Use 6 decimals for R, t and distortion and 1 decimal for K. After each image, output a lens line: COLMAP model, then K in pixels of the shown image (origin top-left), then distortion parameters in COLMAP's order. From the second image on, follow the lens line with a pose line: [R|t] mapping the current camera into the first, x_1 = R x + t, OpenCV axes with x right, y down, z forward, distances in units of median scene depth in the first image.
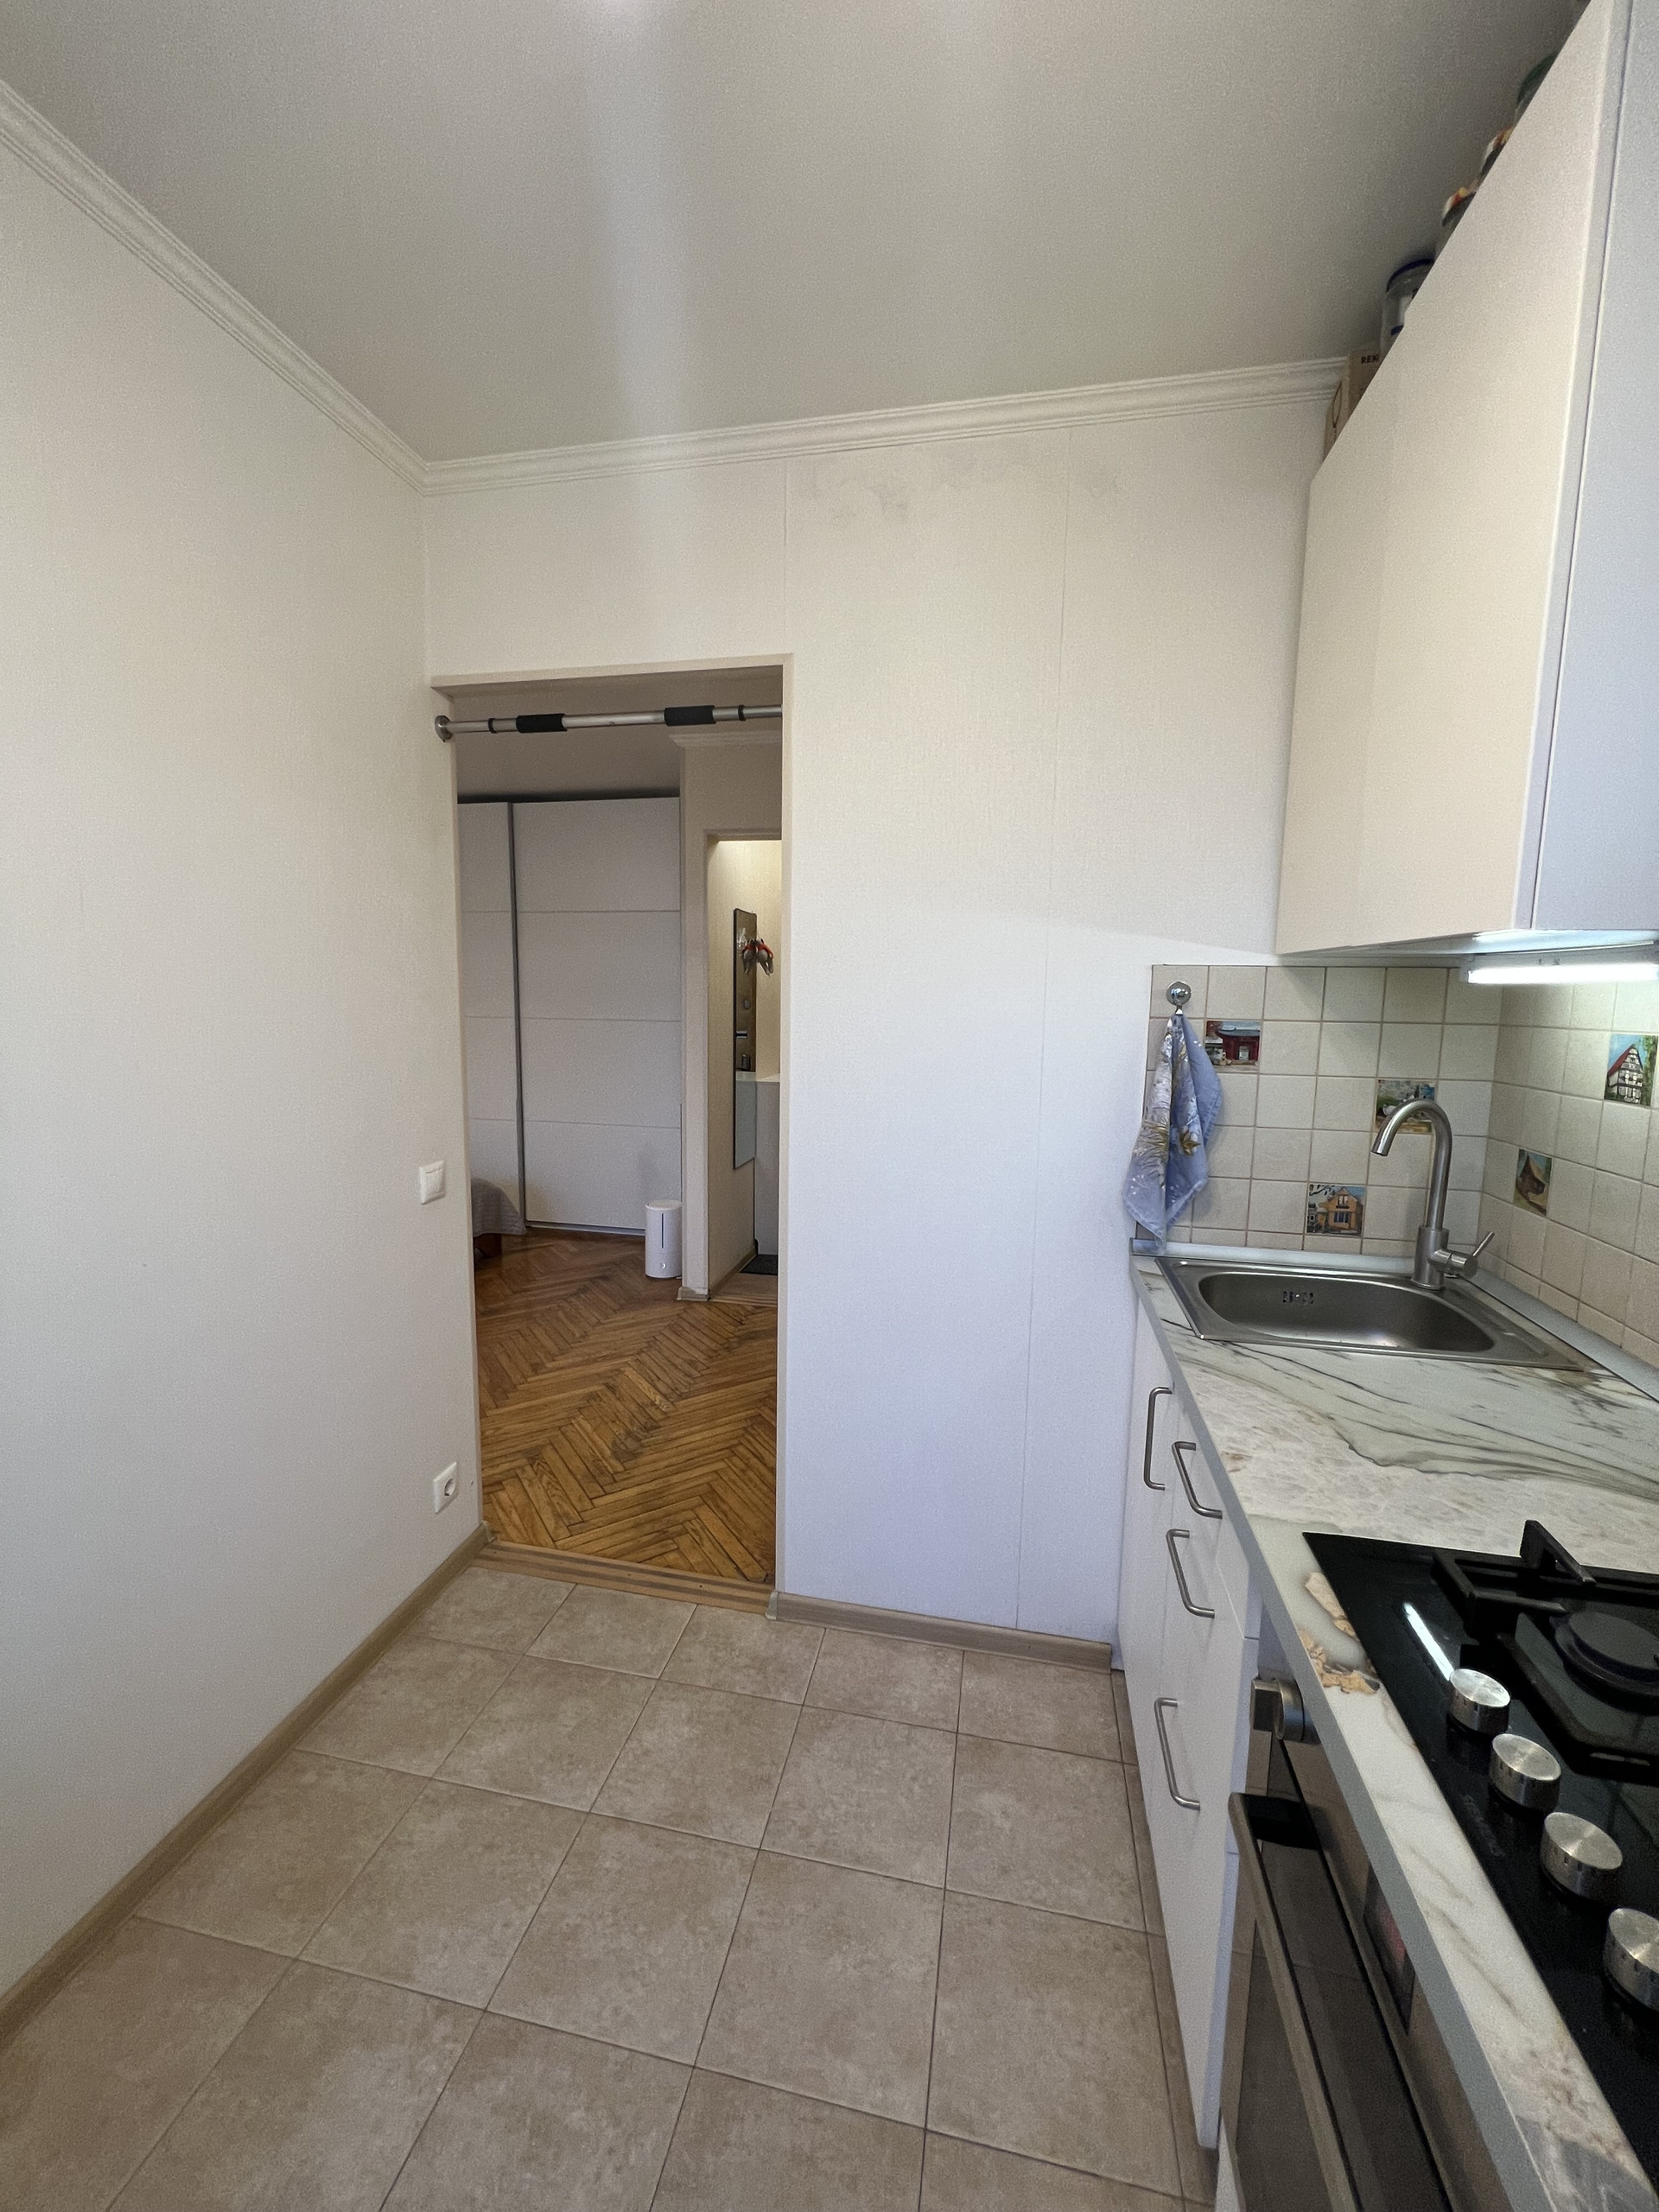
lens RADIAL K [[881.9, 0, 830.8], [0, 881.9, 1098.8], [0, 0, 1]] dist [-0.003389, 0.000494]
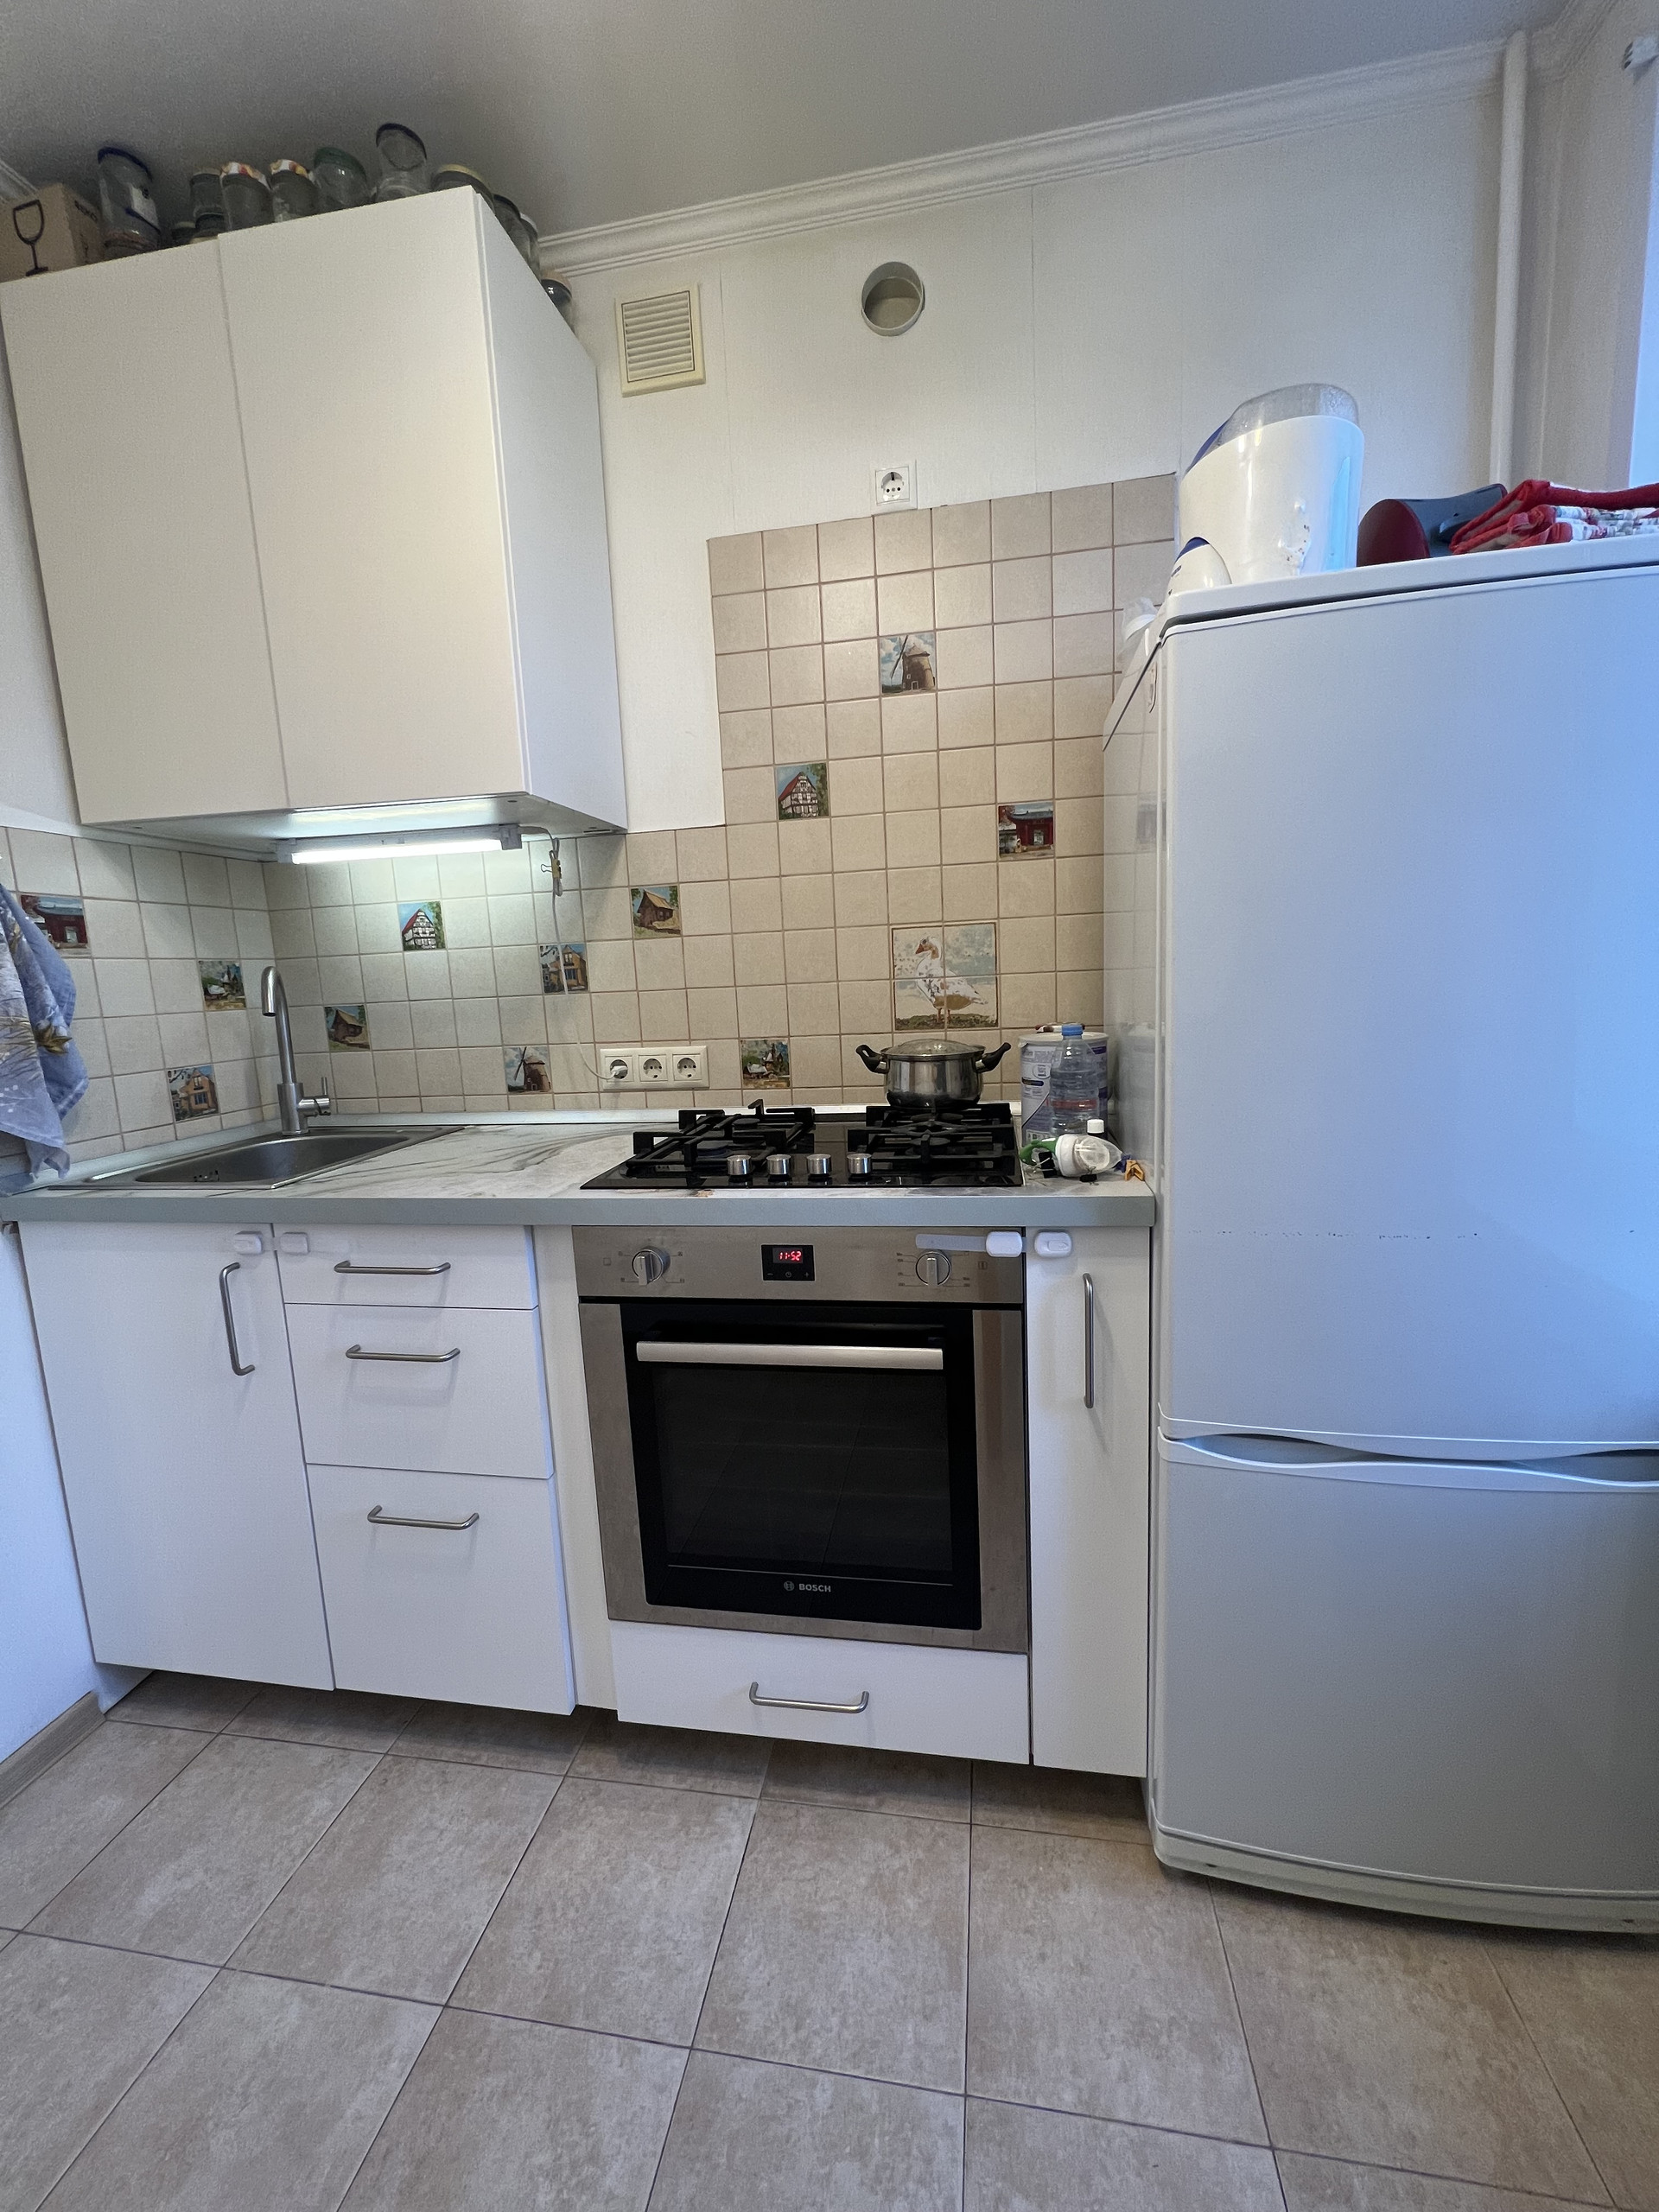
lens RADIAL K [[881.9, 0, 840.0], [0, 881.9, 1103.4], [0, 0, 1]] dist [-0.003389, 0.000494]
pose [[-0.040567, -0.163211, 0.985757, -0.528905], [0.162334, 0.972385, 0.167678, 0.103642], [-0.985902, 0.166824, -0.012952, 0.330410]]
